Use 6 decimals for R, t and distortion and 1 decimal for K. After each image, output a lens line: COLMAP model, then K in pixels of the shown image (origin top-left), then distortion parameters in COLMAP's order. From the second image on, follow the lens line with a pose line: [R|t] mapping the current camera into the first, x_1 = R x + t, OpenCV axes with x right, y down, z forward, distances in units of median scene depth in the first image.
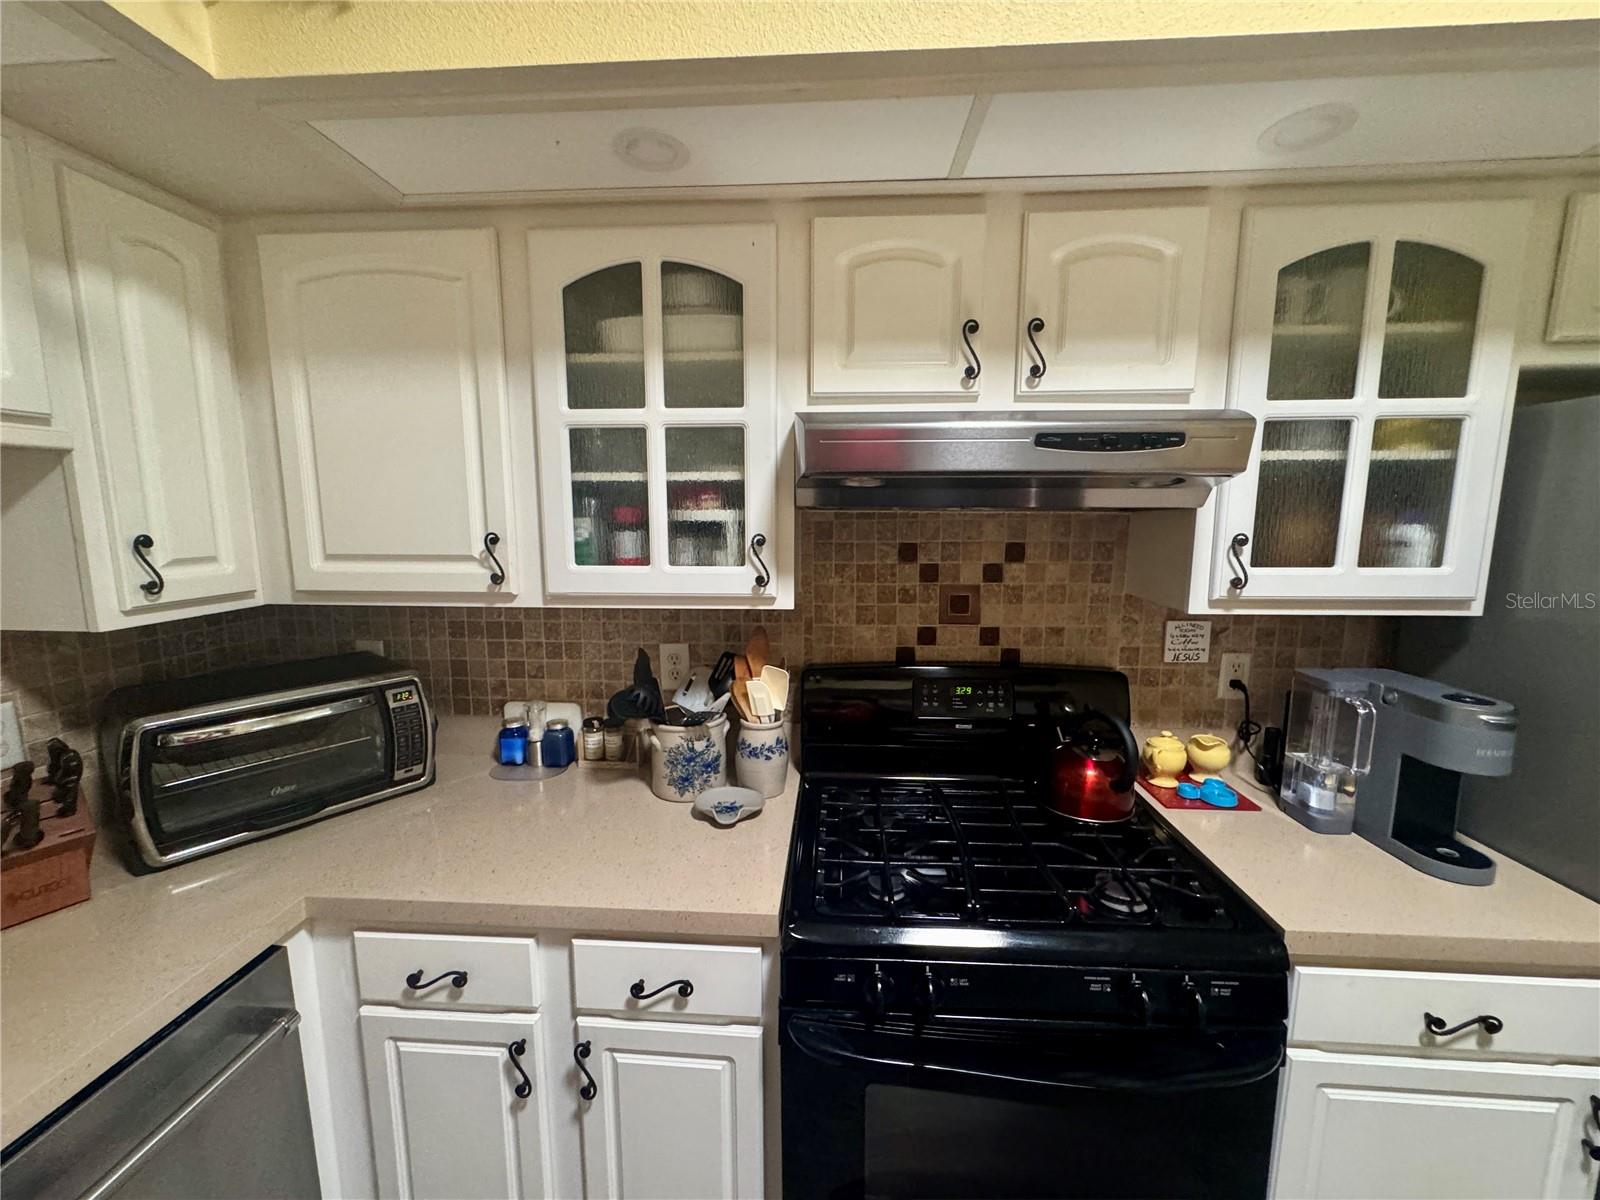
lens RADIAL K [[642.9, 0, 798.2], [0, 642.9, 599.5], [0, 0, 1]] dist [-0.000905, 0.000289]
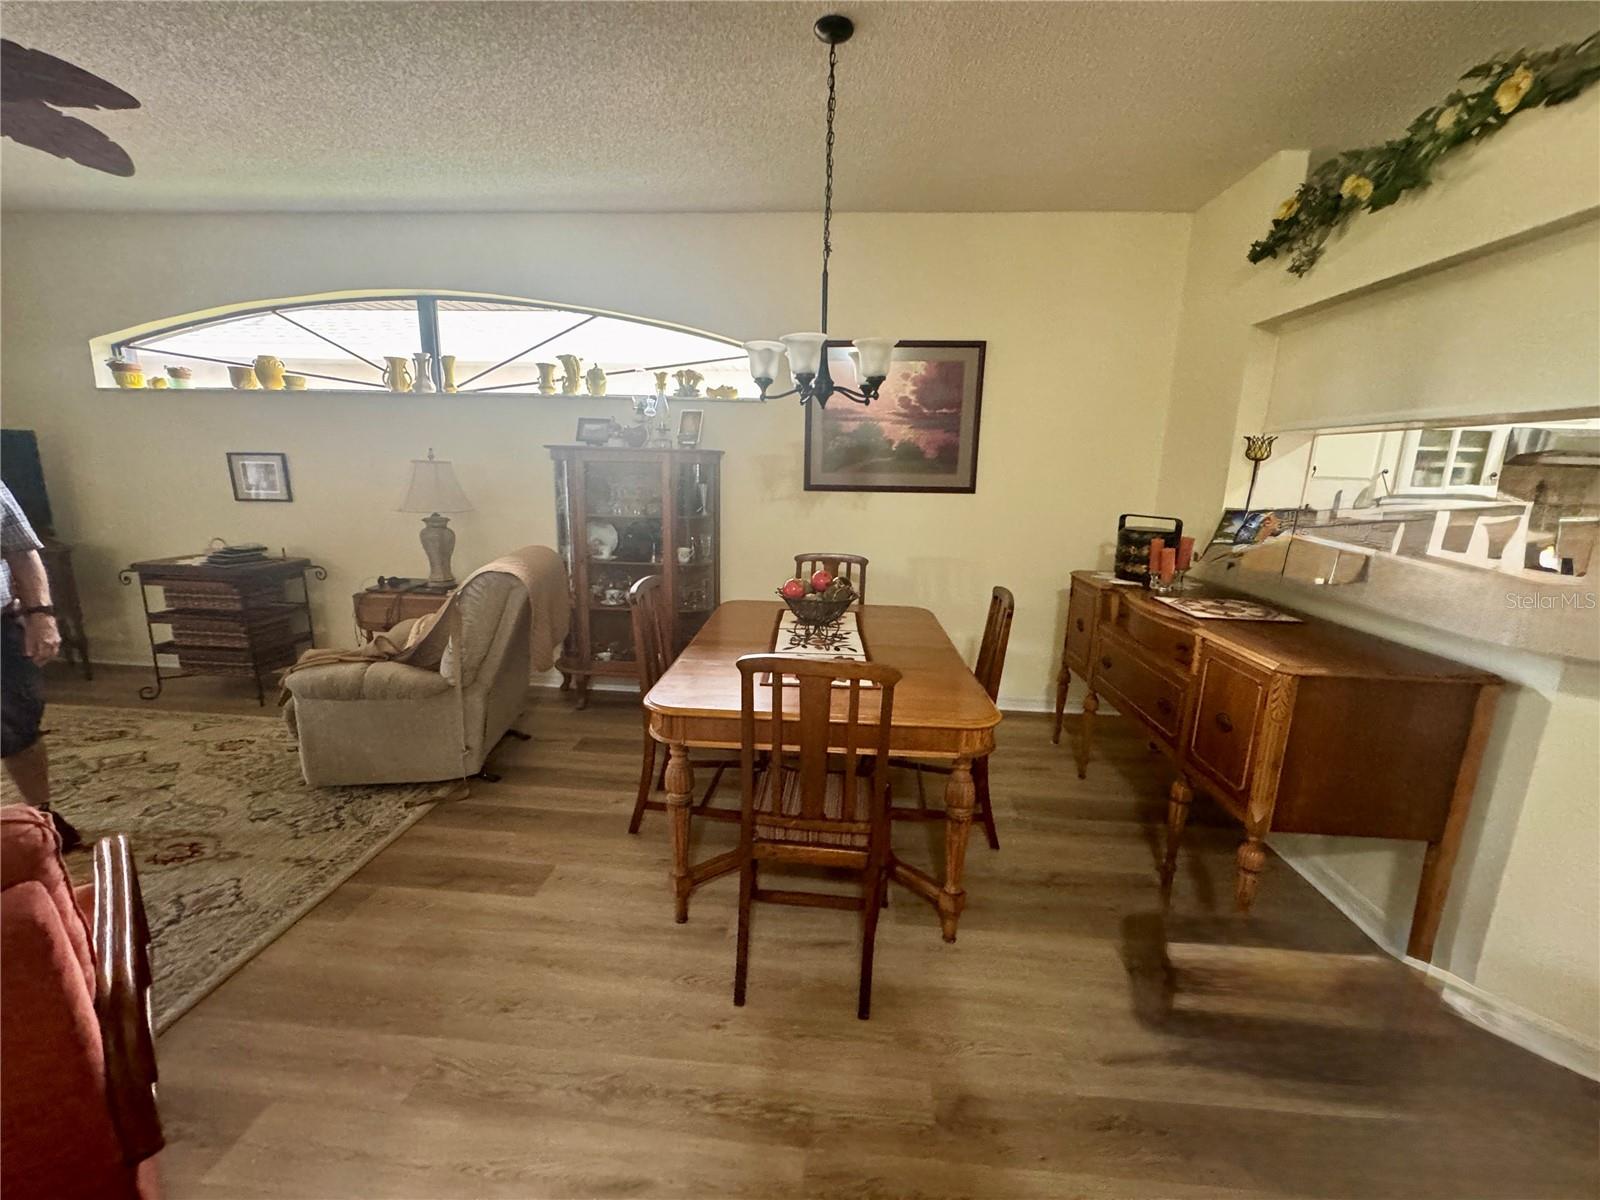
lens RADIAL K [[638.5, 0, 799.0], [0, 638.5, 597.0], [0, 0, 1]] dist [-0.002513, 0.000496]
pose [[0.999556, 0.029766, 0.001183, -2.808098], [-0.029784, 0.997836, 0.058627, 0.329216], [0.000565, -0.058637, 0.998279, -1.589537]]
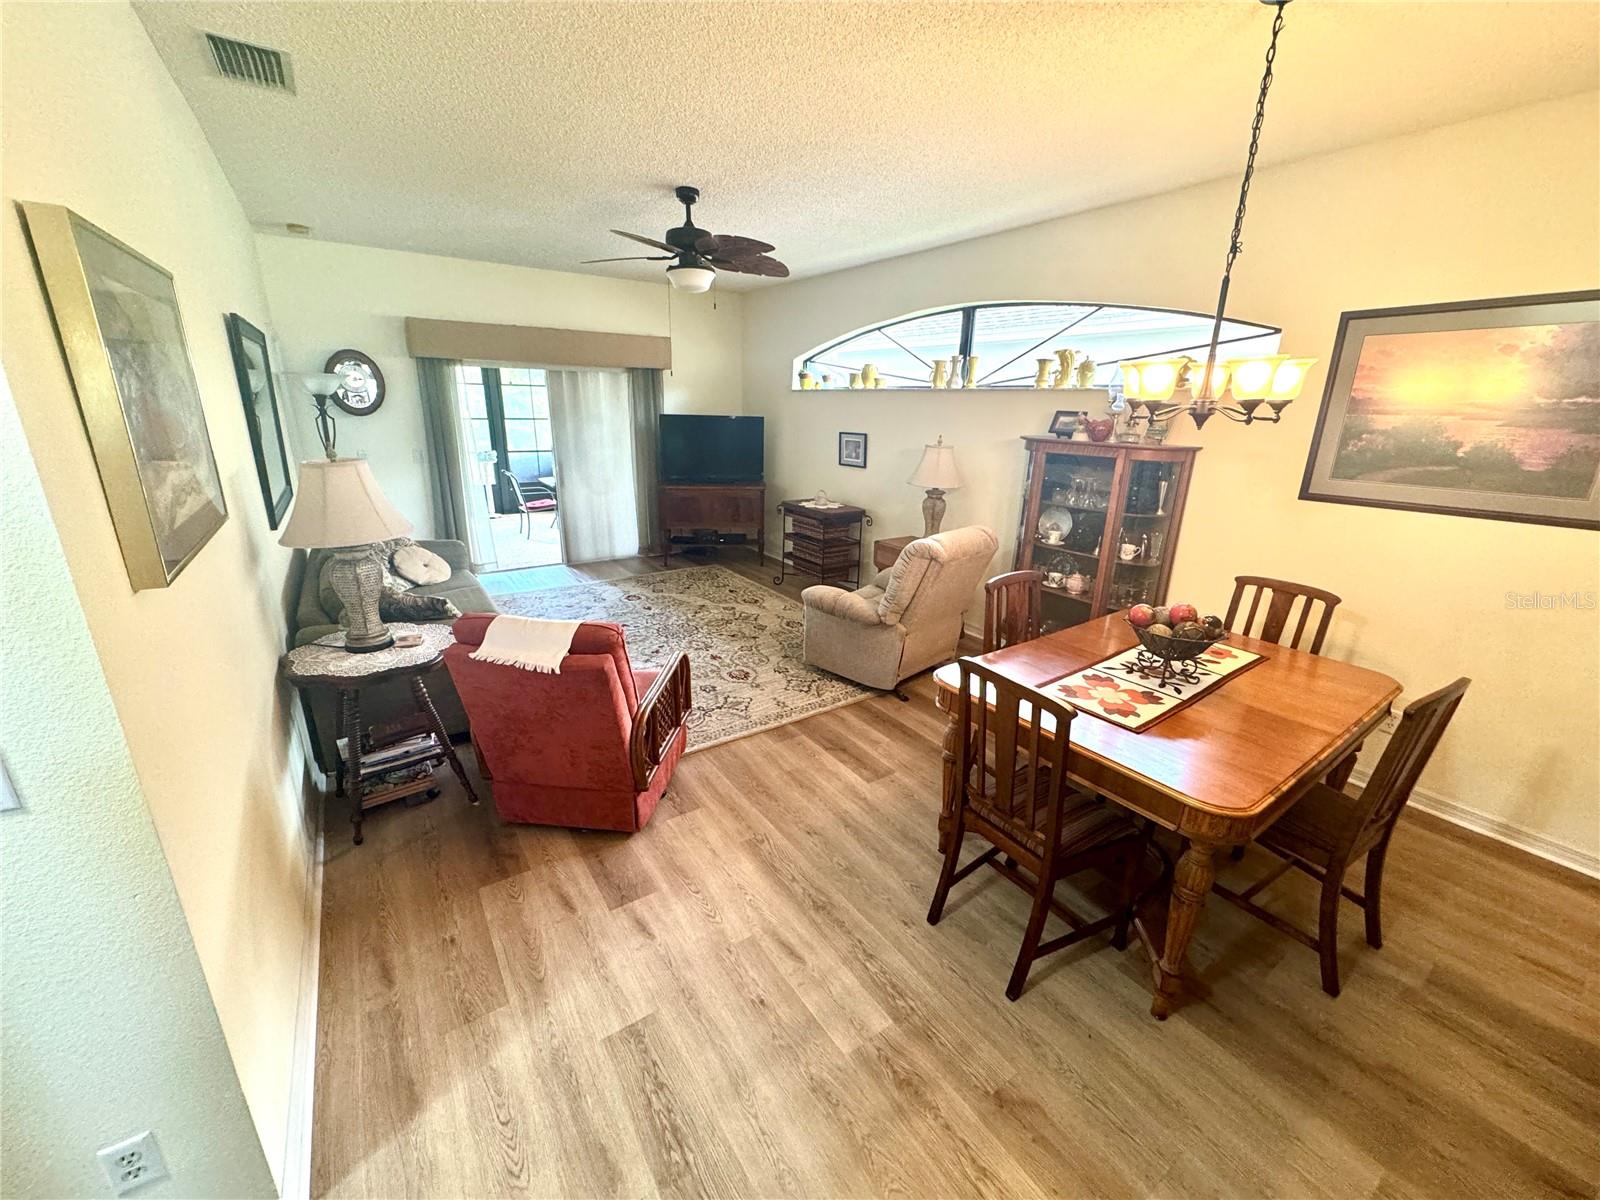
lens RADIAL K [[638.5, 0, 799.0], [0, 638.5, 597.0], [0, 0, 1]] dist [-0.002513, 0.000496]
pose [[0.618701, 0.248096, -0.745424, -1.965573], [-0.137662, 0.968384, 0.208043, 0.098030], [0.773471, -0.026100, 0.633294, -1.622108]]
